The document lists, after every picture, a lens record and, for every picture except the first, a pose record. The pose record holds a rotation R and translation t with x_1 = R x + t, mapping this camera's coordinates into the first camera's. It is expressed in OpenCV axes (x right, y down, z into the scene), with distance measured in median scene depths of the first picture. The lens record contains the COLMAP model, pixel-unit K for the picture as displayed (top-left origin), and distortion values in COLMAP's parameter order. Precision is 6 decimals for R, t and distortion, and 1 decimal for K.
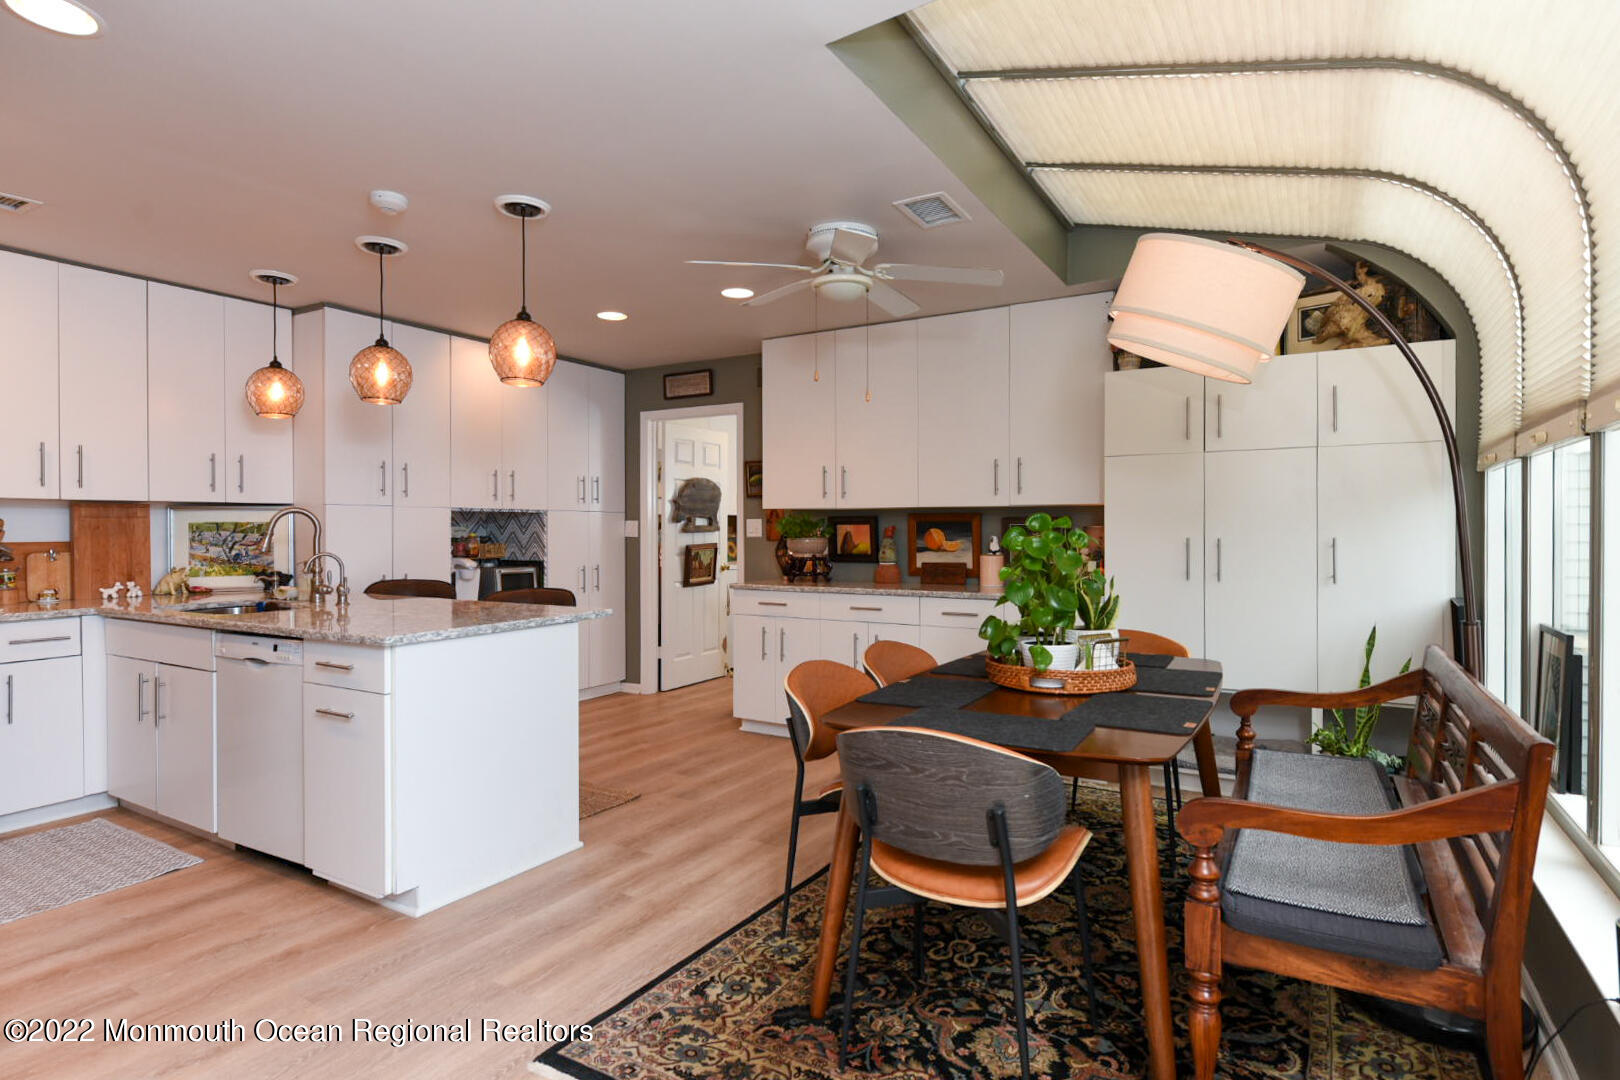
lens RADIAL K [[730.2, 0, 855.6], [0, 730.2, 521.3], [0, 0, 1]] dist [-0.000333, 0.000212]
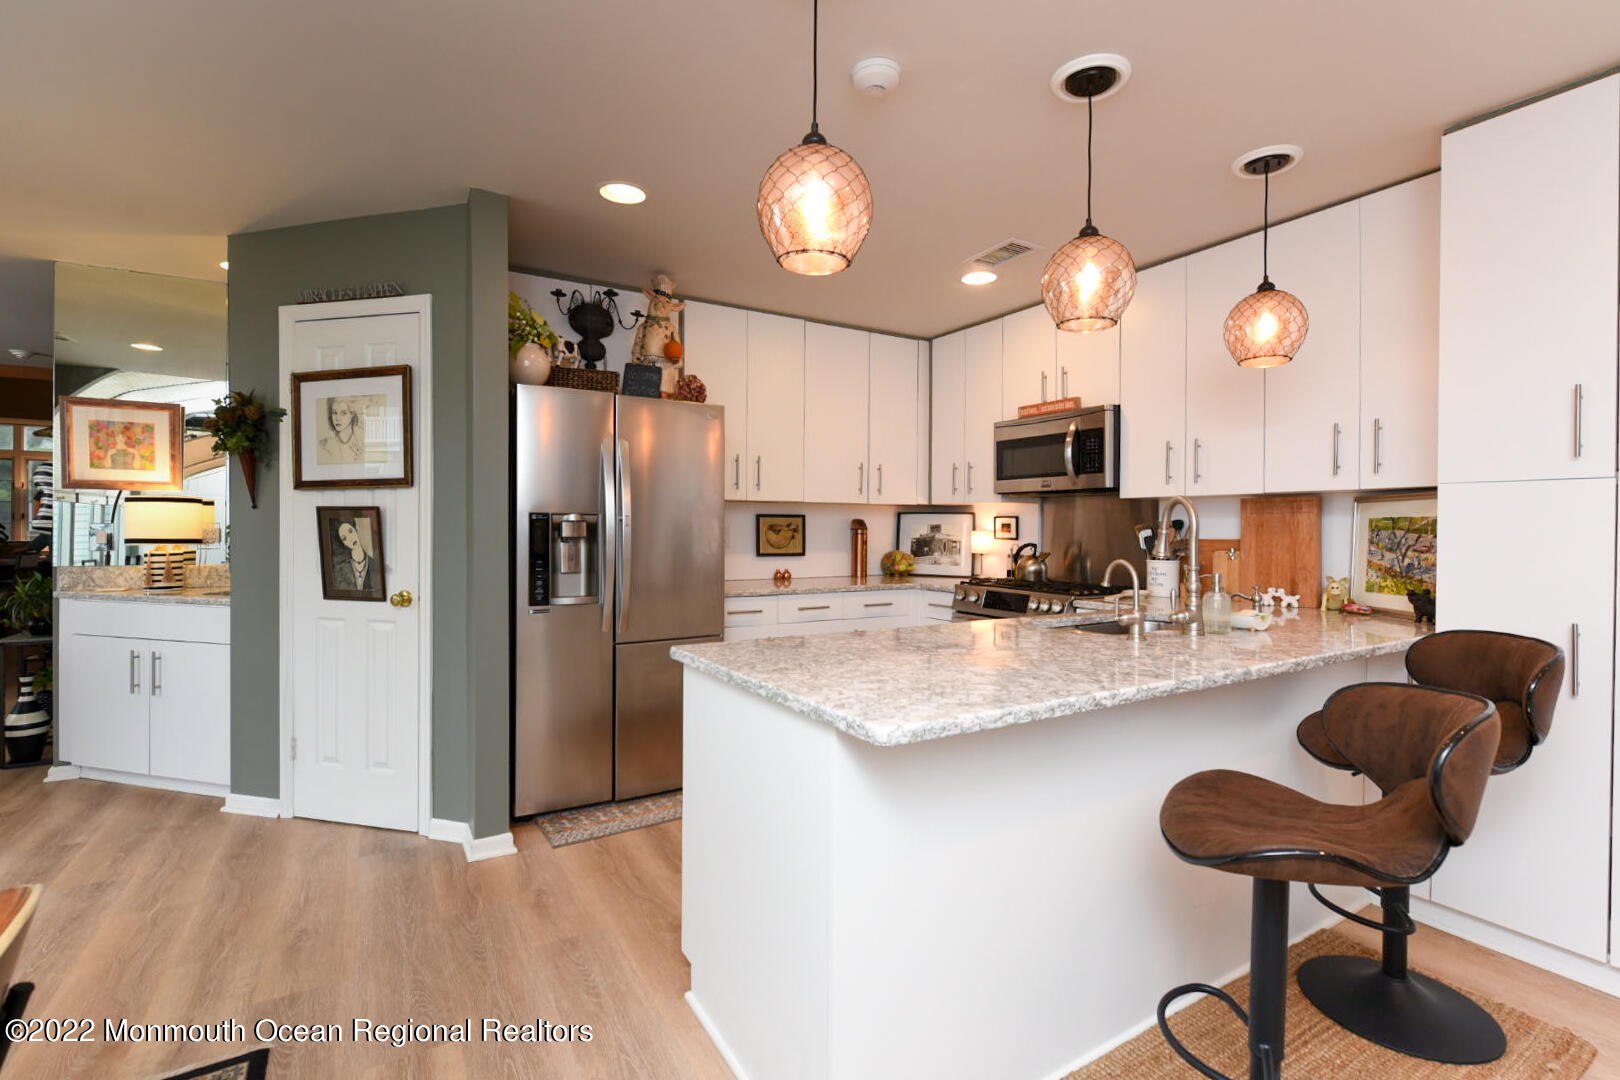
lens RADIAL K [[796.5, 0, 914.5], [0, 796.5, 530.1], [0, 0, 1]] dist [-0.006060, -0.002168]
pose [[-0.512047, 0.002281, -0.858955, 0.018223], [0.005959, 0.999982, -0.000897, 0.012853], [0.858937, -0.005578, -0.512051, 1.102044]]
